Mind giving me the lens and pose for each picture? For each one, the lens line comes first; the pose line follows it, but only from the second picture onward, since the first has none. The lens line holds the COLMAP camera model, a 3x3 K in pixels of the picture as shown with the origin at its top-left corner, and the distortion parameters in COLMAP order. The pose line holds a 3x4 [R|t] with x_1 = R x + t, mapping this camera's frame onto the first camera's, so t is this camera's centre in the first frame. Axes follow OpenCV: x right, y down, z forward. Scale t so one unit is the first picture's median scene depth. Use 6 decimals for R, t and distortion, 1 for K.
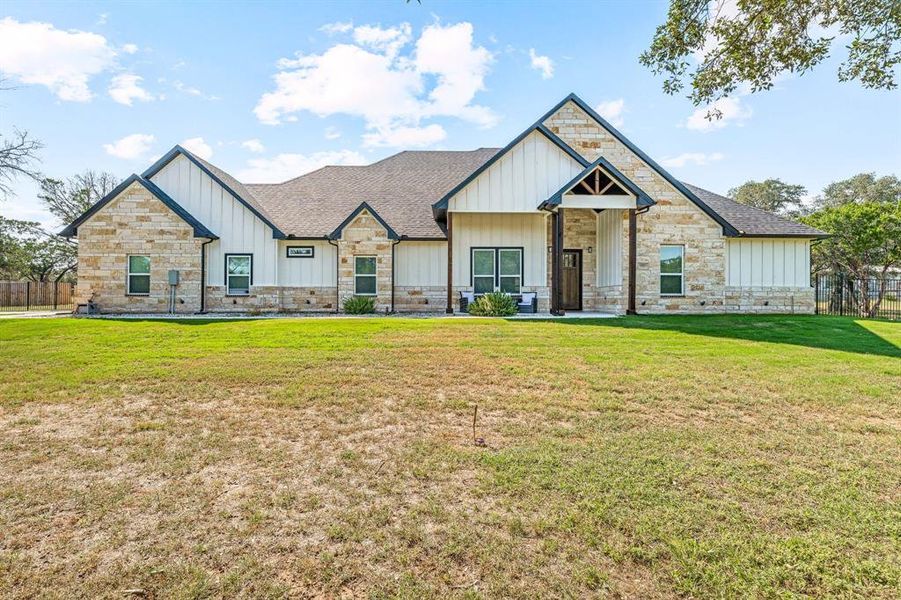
lens RADIAL K [[363.3, 0, 450.6], [0, 363.3, 300.2], [0, 0, 1]] dist [-0.003046, -0.001020]
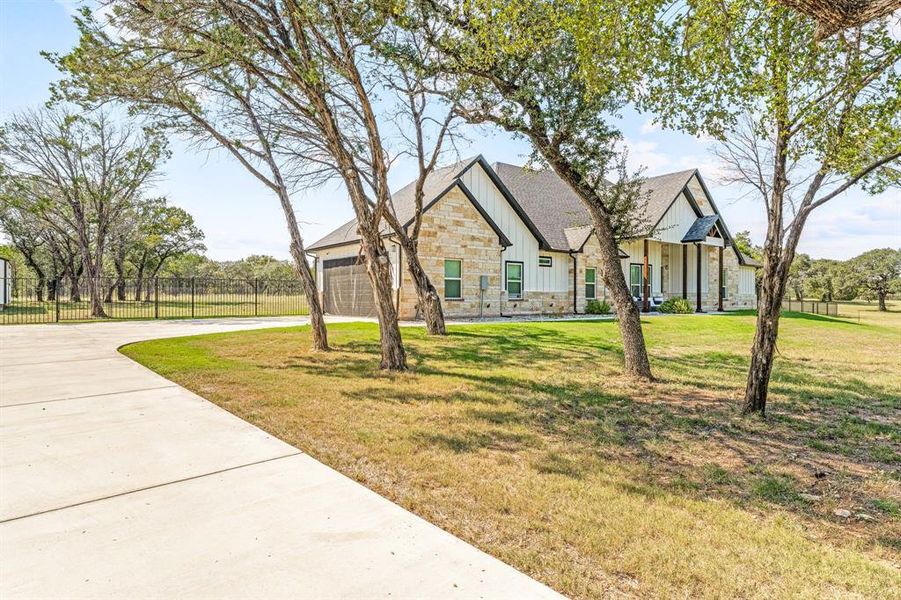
lens RADIAL K [[363.3, 0, 451.1], [0, 363.3, 300.8], [0, 0, 1]] dist [-0.003046, -0.001020]
pose [[0.880585, -0.004254, 0.473869, -1.330518], [0.003172, 0.999990, 0.003082, -0.014124], [-0.473878, -0.001211, 0.880590, 0.126456]]
